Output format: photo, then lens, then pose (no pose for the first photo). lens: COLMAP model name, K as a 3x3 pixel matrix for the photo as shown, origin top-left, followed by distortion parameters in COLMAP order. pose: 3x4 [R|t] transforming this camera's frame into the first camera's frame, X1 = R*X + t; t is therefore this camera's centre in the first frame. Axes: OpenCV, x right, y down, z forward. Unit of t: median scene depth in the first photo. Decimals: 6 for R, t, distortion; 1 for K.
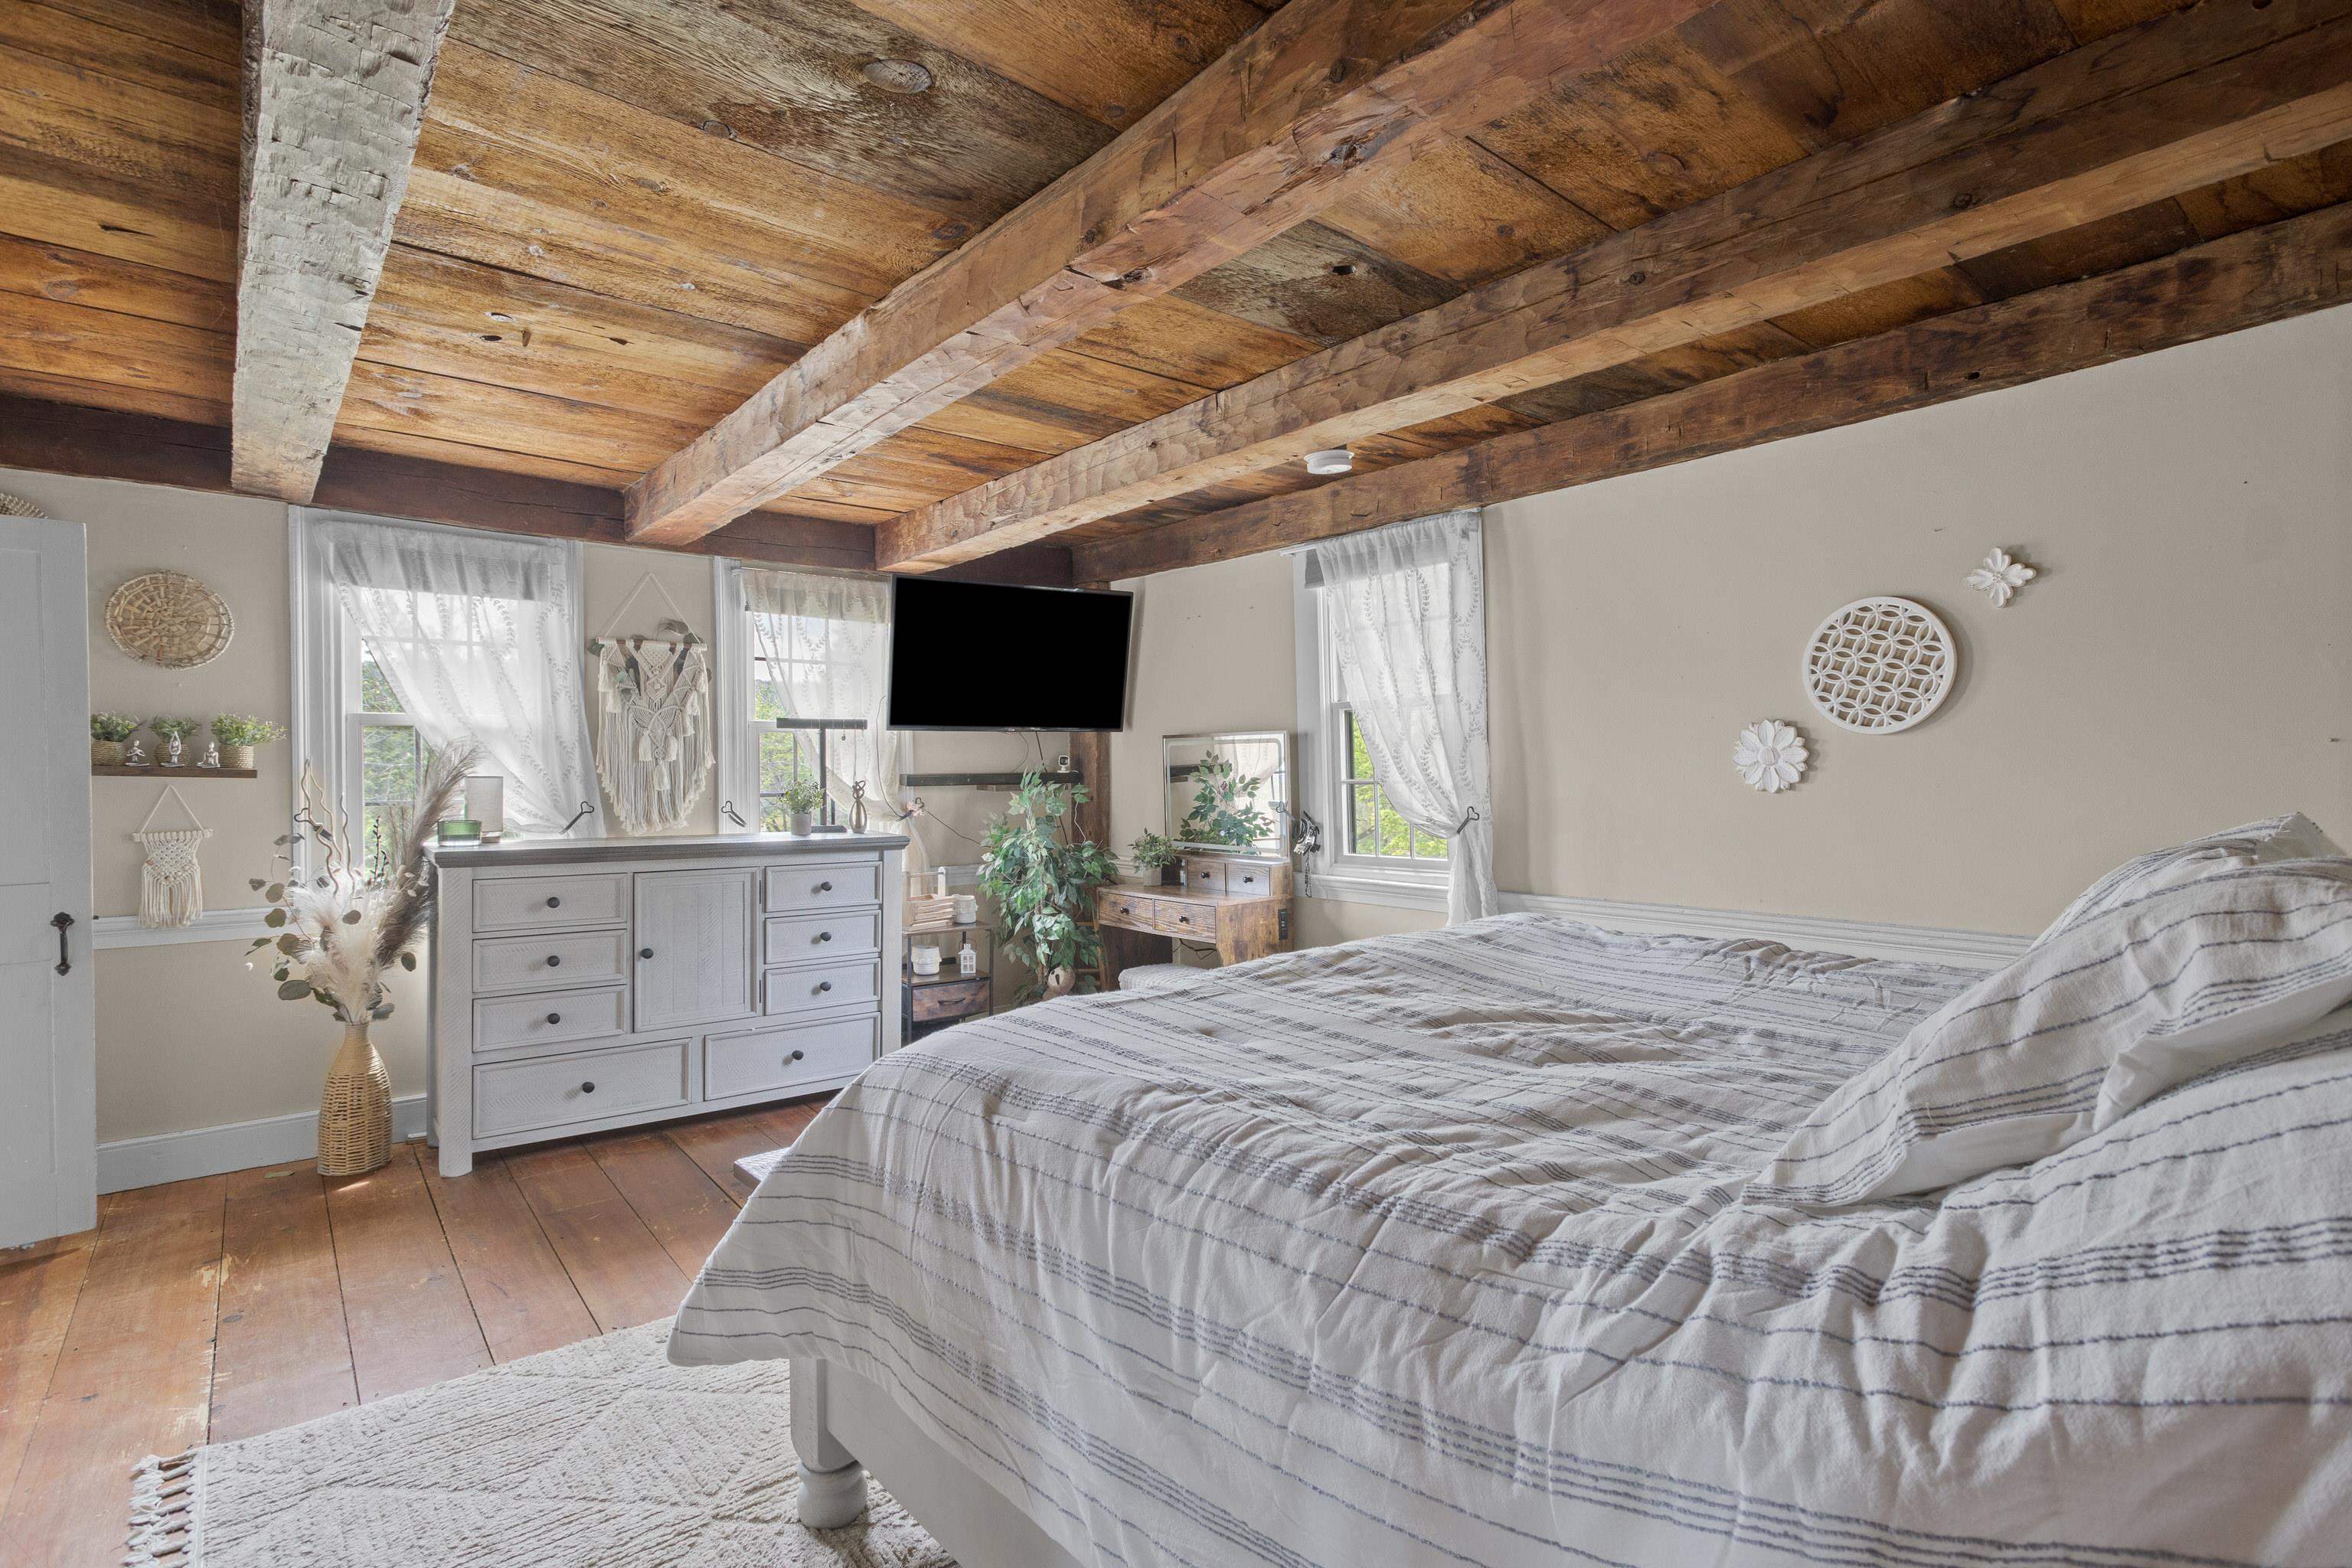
lens RADIAL K [[1109.0, 0, 1173.1], [0, 1109.0, 773.7], [0, 0, 1]] dist [-0.002629, 0.001802]
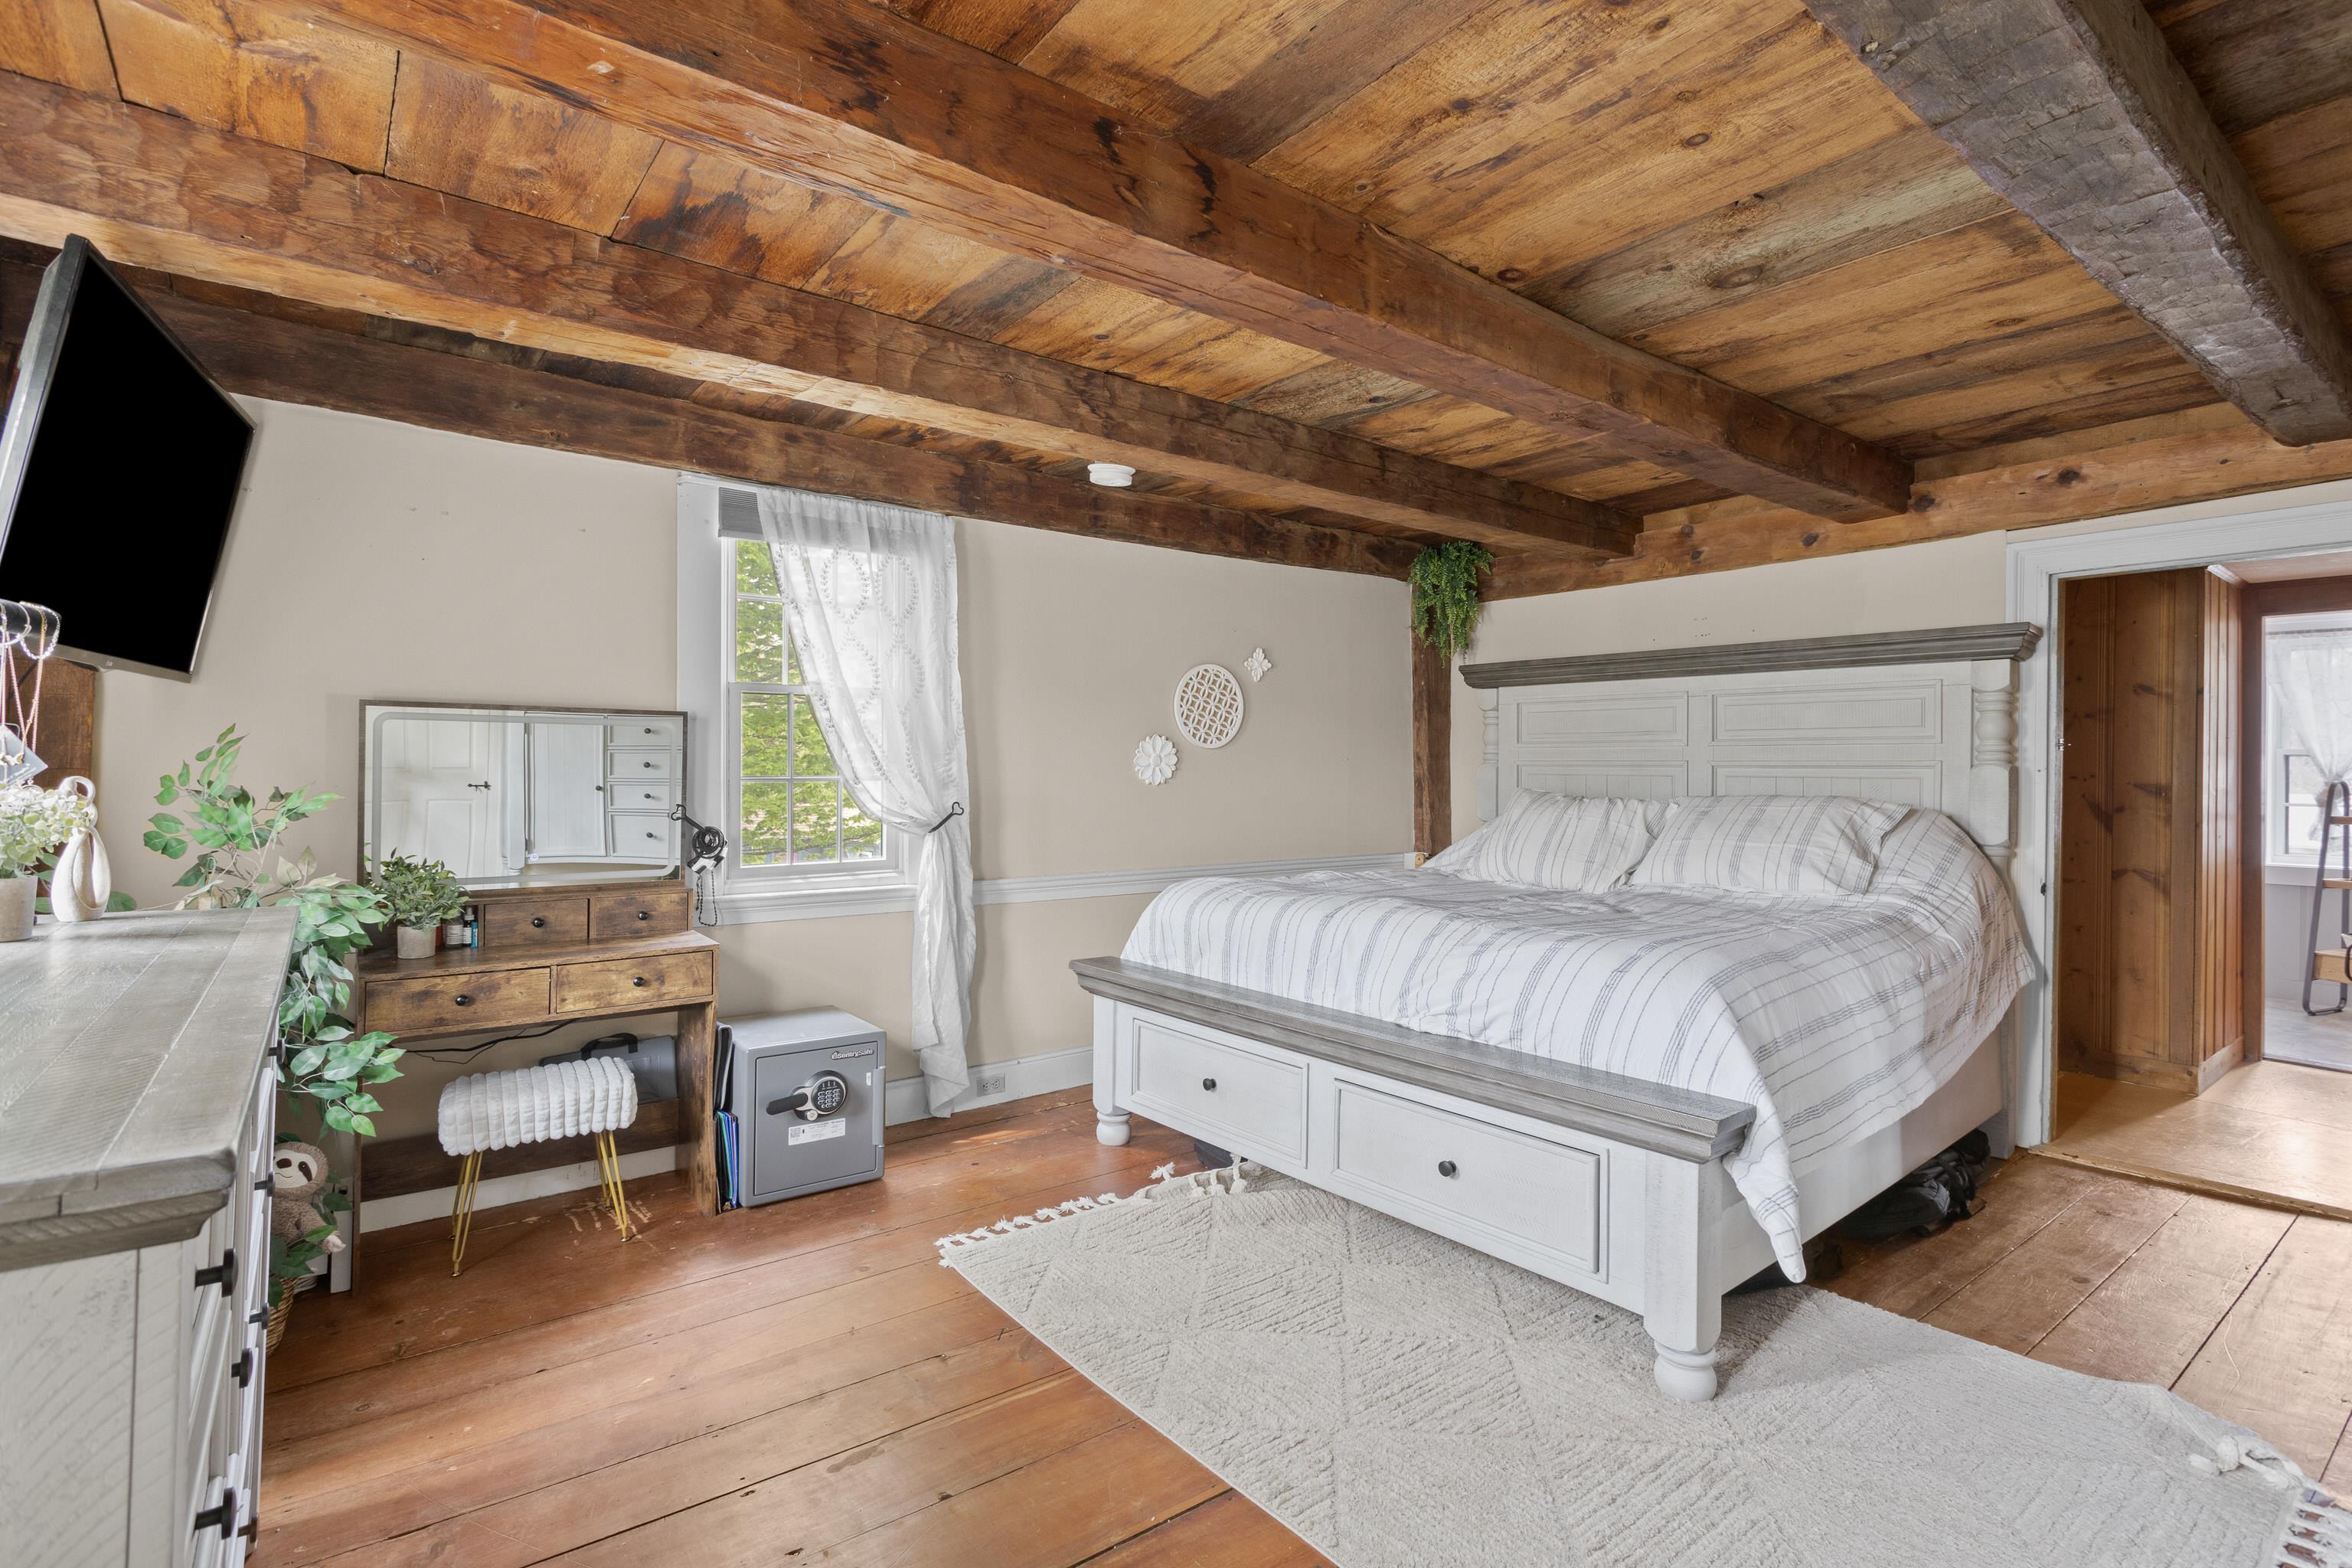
lens RADIAL K [[1109.0, 0, 1172.0], [0, 1109.0, 780.9], [0, 0, 1]] dist [-0.002629, 0.001802]
pose [[0.044823, 0.002765, 0.998991, -0.949660], [0.001107, 0.999995, -0.002818, 0.016377], [-0.998994, 0.001232, 0.044820, 0.932744]]
